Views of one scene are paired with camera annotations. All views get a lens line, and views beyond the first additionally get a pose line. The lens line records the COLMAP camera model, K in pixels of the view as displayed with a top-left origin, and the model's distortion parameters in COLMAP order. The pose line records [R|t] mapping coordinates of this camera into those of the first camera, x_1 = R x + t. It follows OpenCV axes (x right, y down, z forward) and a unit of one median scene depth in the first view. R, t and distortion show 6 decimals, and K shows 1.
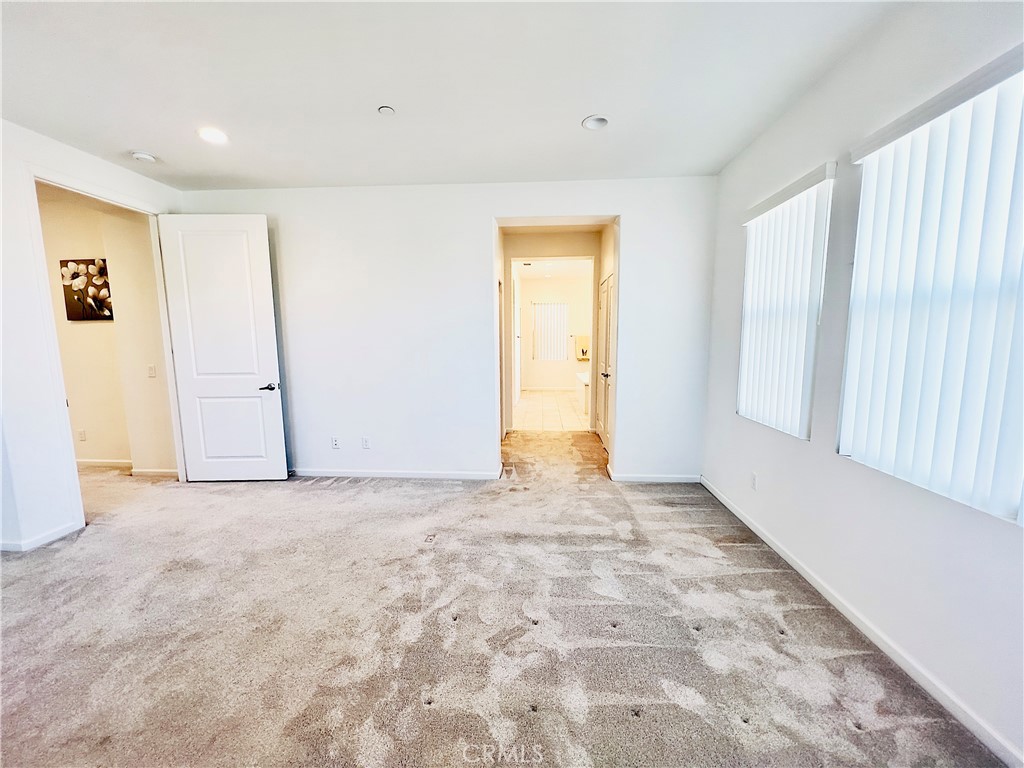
lens RADIAL K [[410.6, 0, 509.5], [0, 410.6, 384.0], [0, 0, 1]] dist [0.002216, 0.001104]
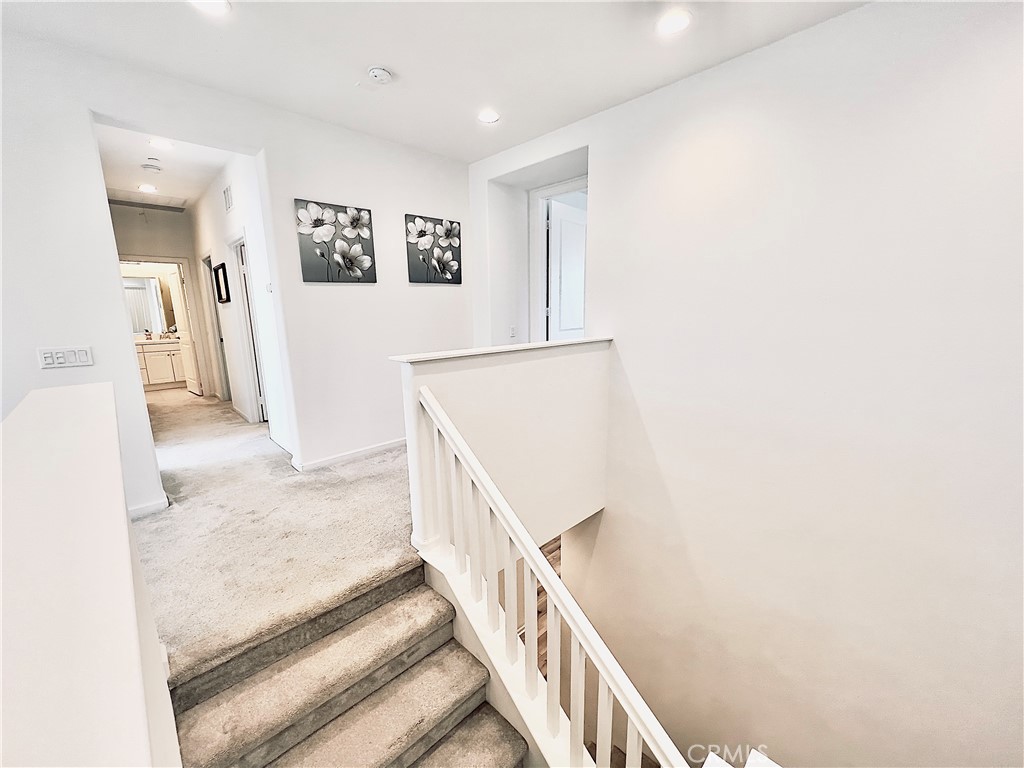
lens RADIAL K [[410.6, 0, 512.6], [0, 410.6, 385.1], [0, 0, 1]] dist [0.002216, 0.001104]
pose [[0.646825, -0.148136, 0.748113, -1.882732], [0.101124, 0.988952, 0.108392, -0.009380], [-0.755904, 0.005542, 0.654659, 0.284772]]
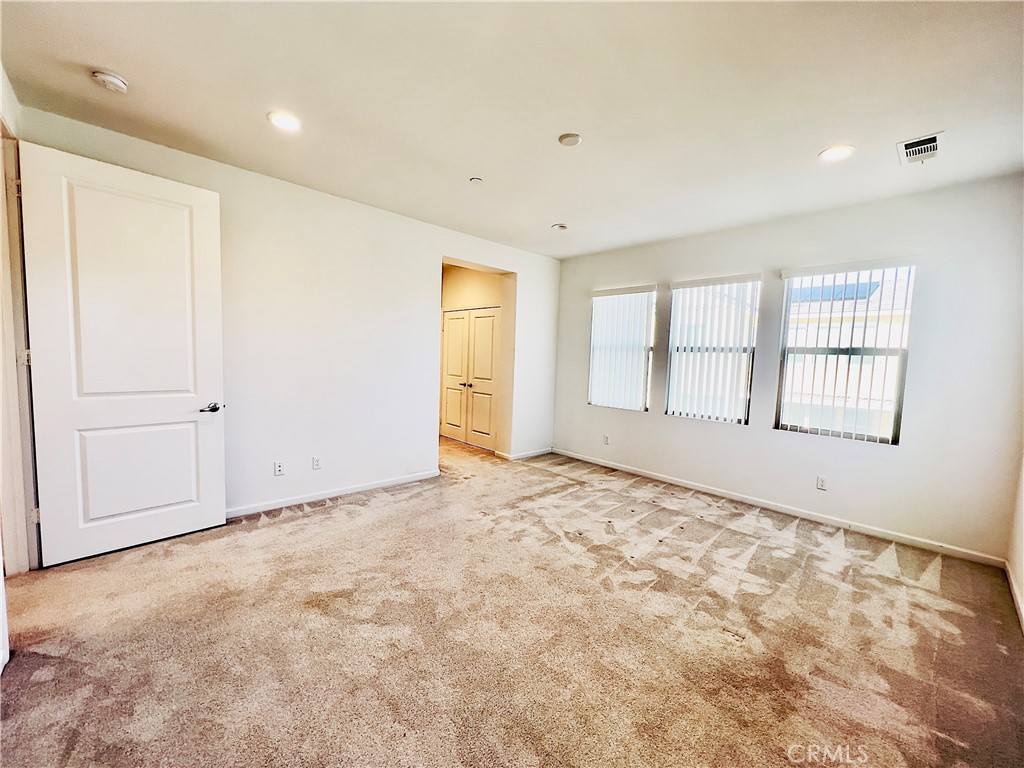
lens RADIAL K [[410.6, 0, 515.0], [0, 410.6, 384.9], [0, 0, 1]] dist [0.002216, 0.001104]
pose [[0.678068, -0.020881, 0.734702, -0.791740], [0.042814, 0.999021, -0.011121, -0.003093], [-0.733751, 0.038997, 0.678298, 0.040485]]
